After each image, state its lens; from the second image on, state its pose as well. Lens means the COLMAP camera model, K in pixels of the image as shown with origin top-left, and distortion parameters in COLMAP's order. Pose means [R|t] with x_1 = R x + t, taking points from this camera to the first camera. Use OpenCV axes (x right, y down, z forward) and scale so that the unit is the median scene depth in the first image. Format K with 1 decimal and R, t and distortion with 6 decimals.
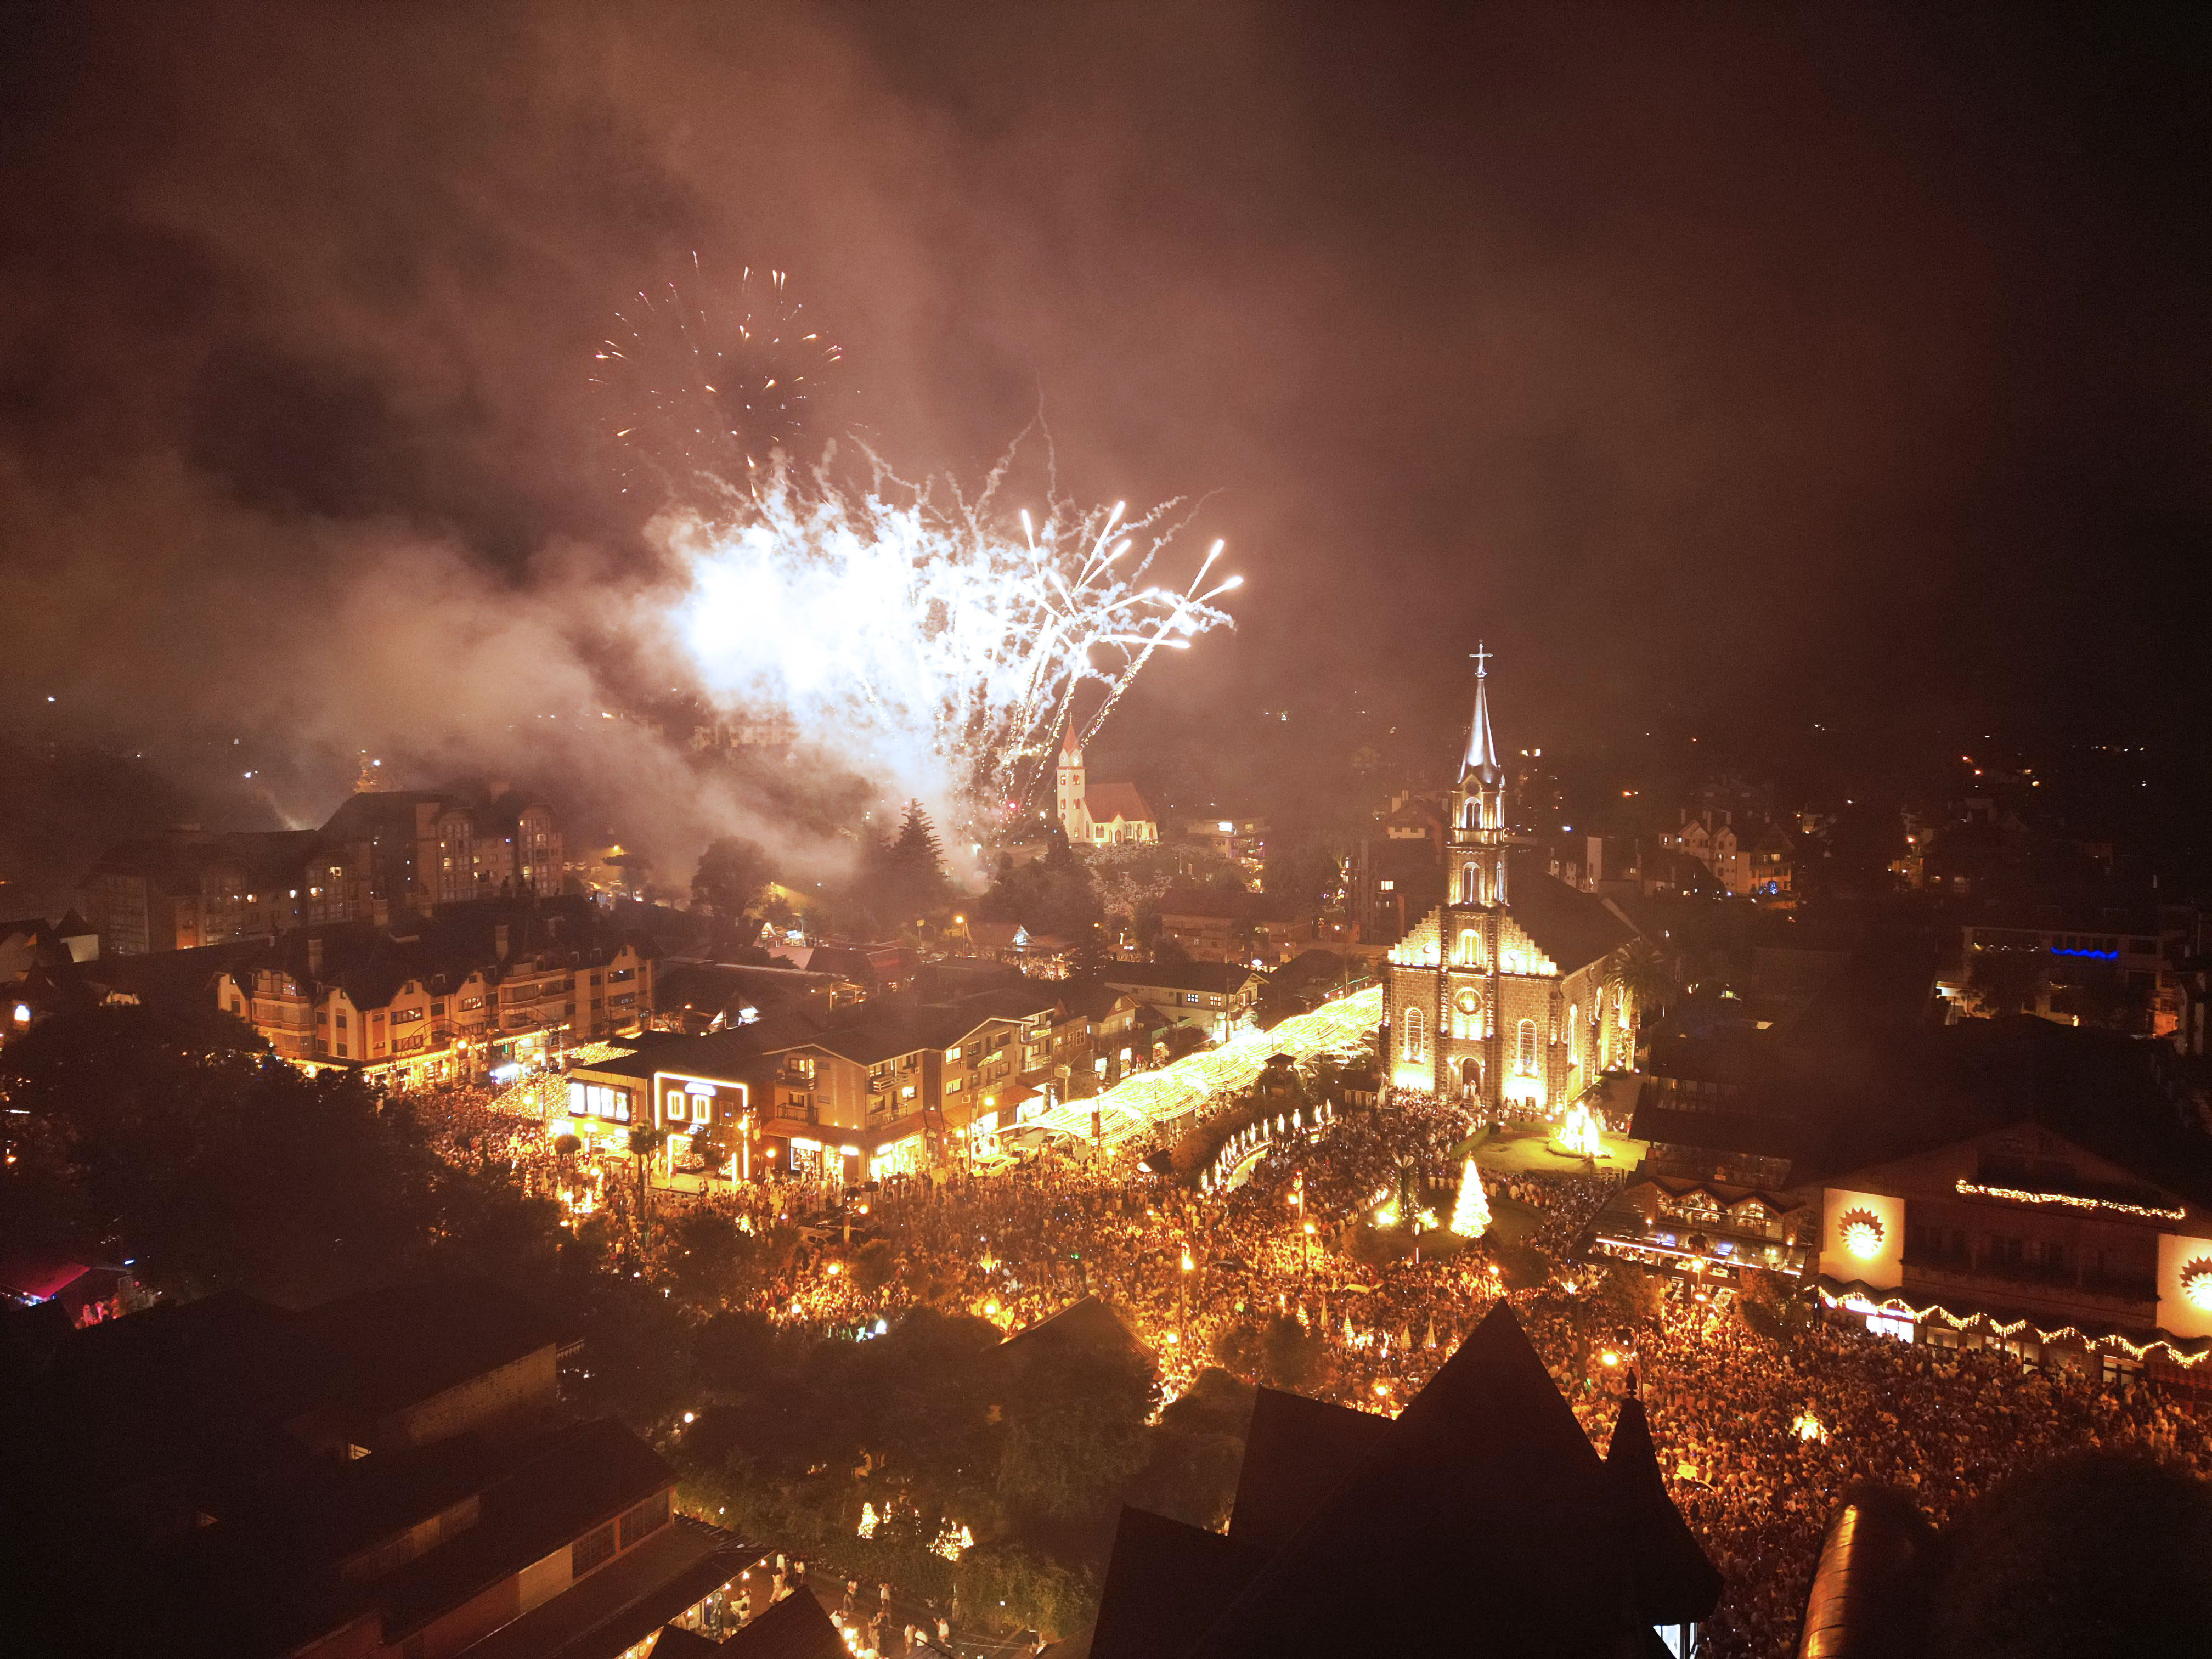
lens RADIAL K [[1554.1, 0, 1106.0], [0, 1554.1, 829.5], [0, 0, 1]] dist [0.084501, -0.088489]
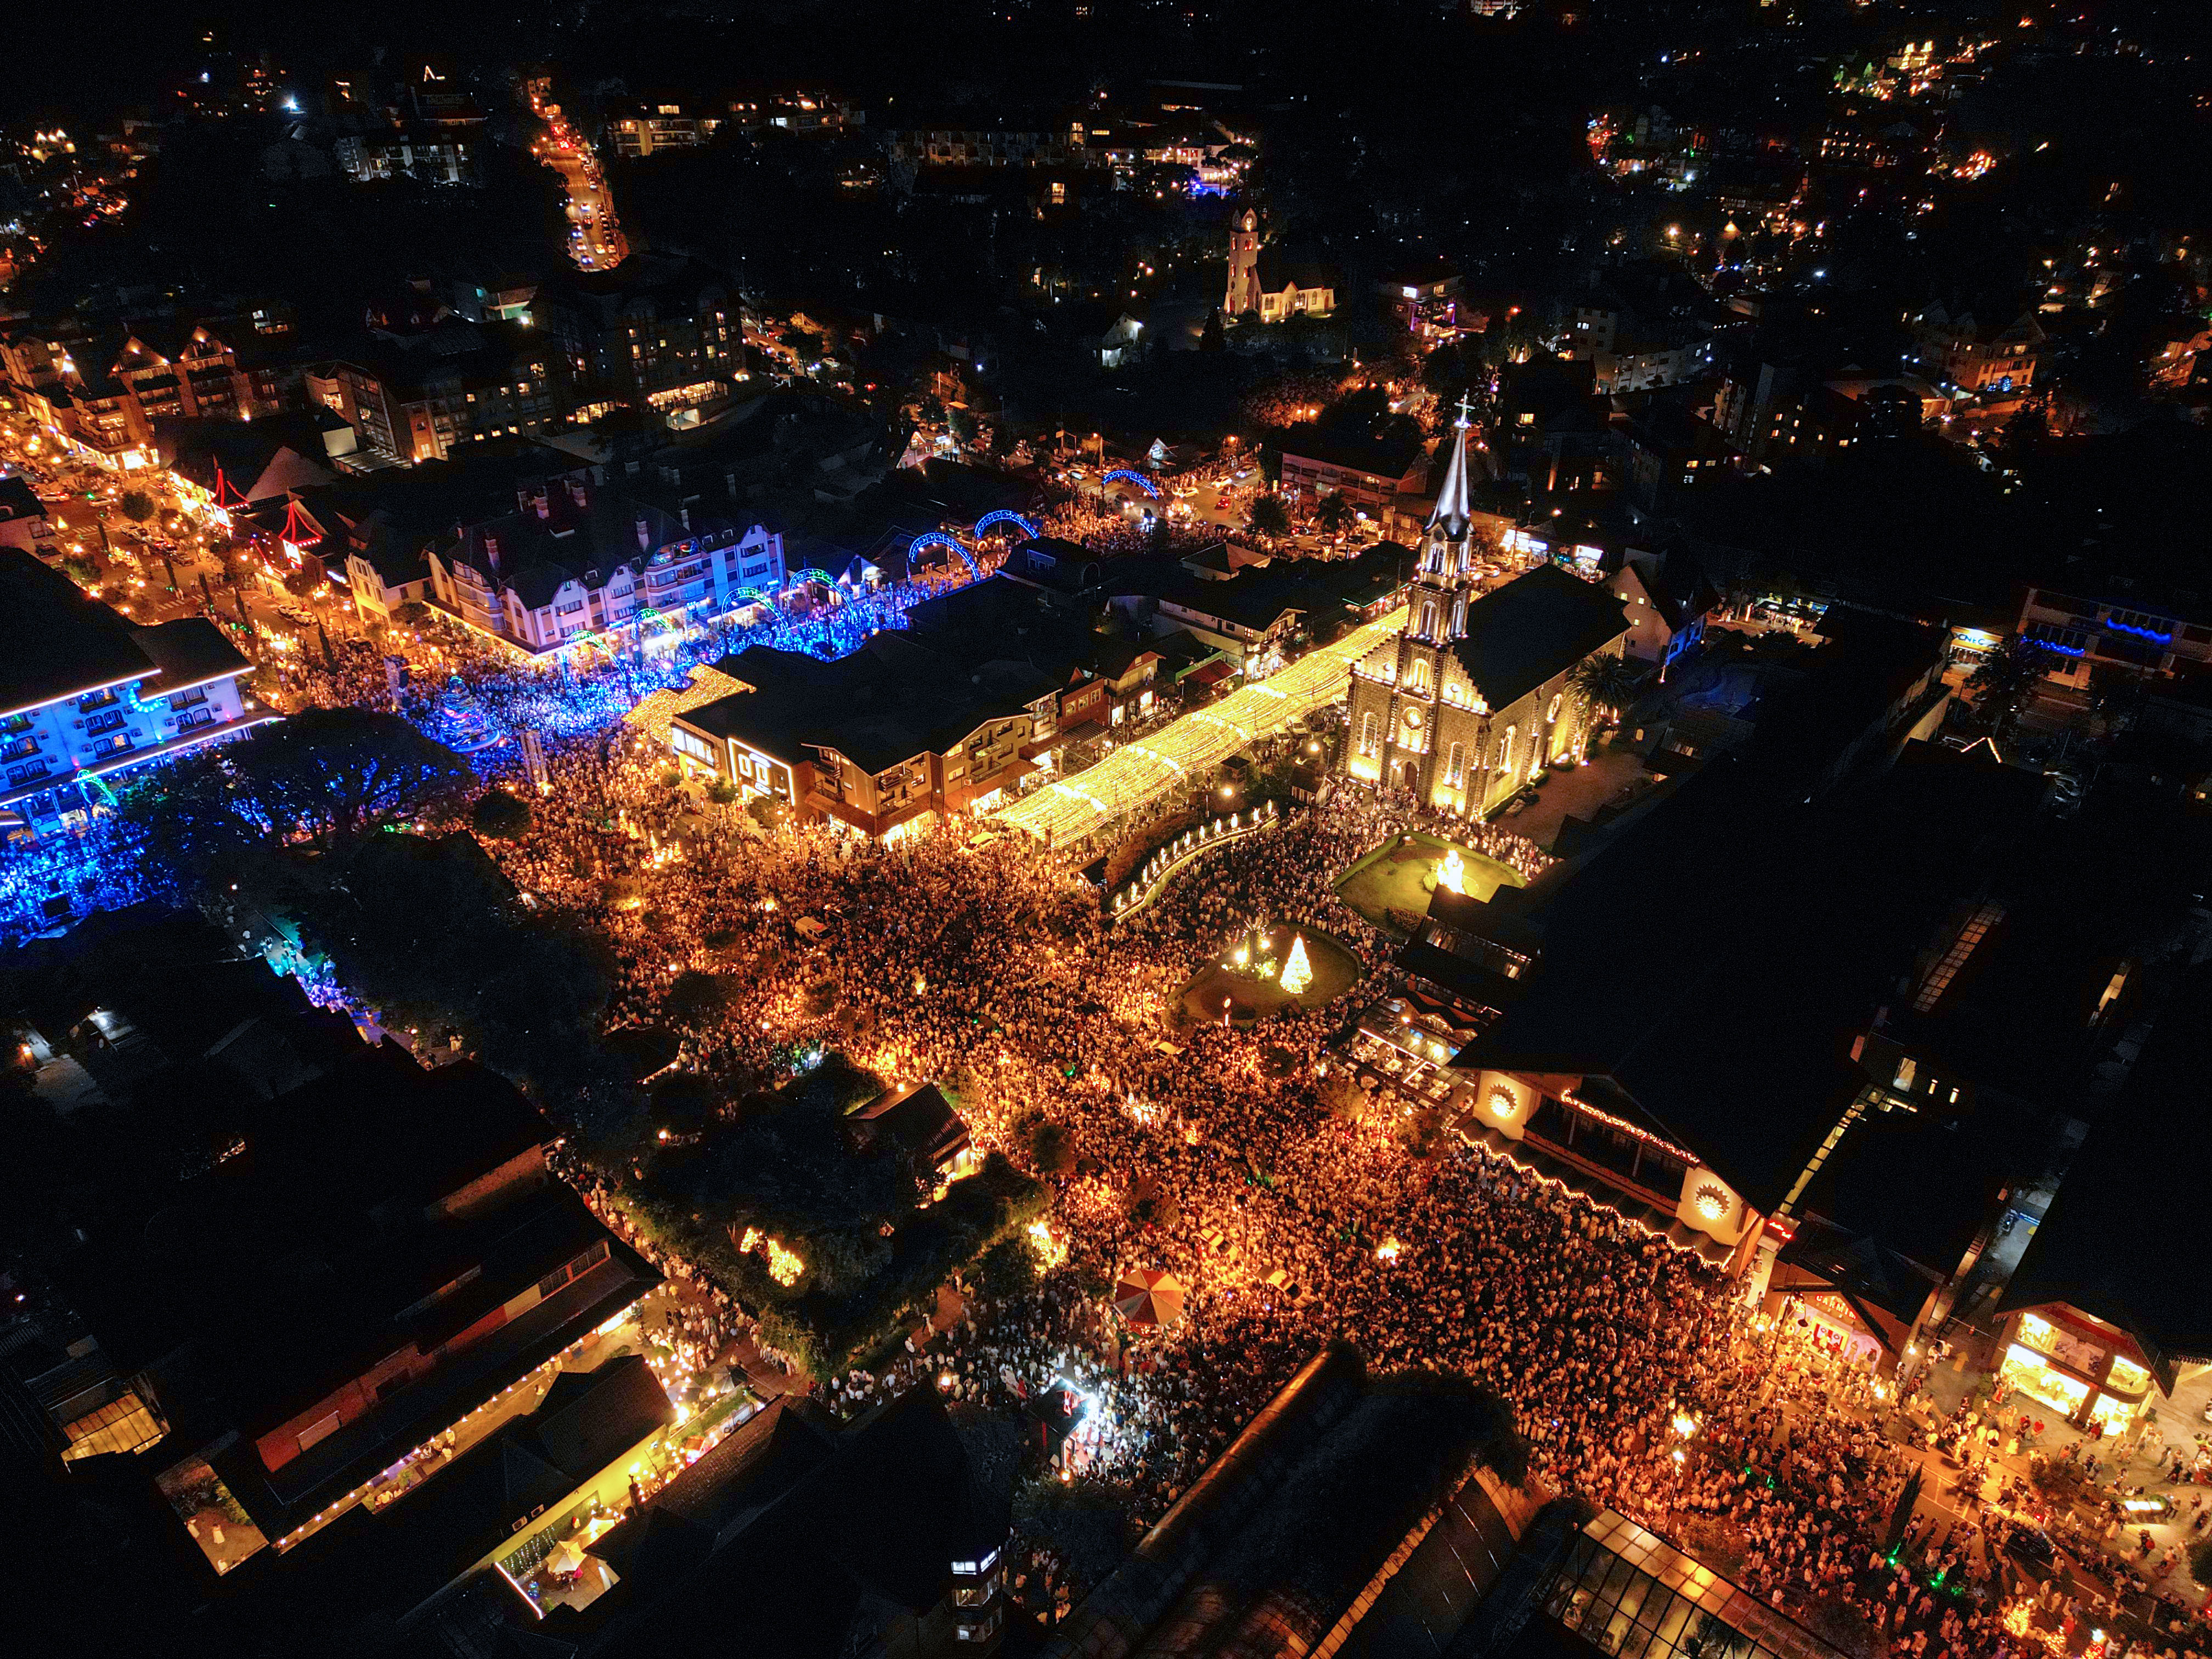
lens RADIAL K [[1554.1, 0, 1106.0], [0, 1554.1, 829.5], [0, 0, 1]] dist [0.084501, -0.088489]
pose [[0.981380, 0.103244, -0.161972, 0.204225], [-0.021112, 0.896128, 0.443293, -0.314802], [0.190915, -0.431619, 0.881622, -0.075414]]
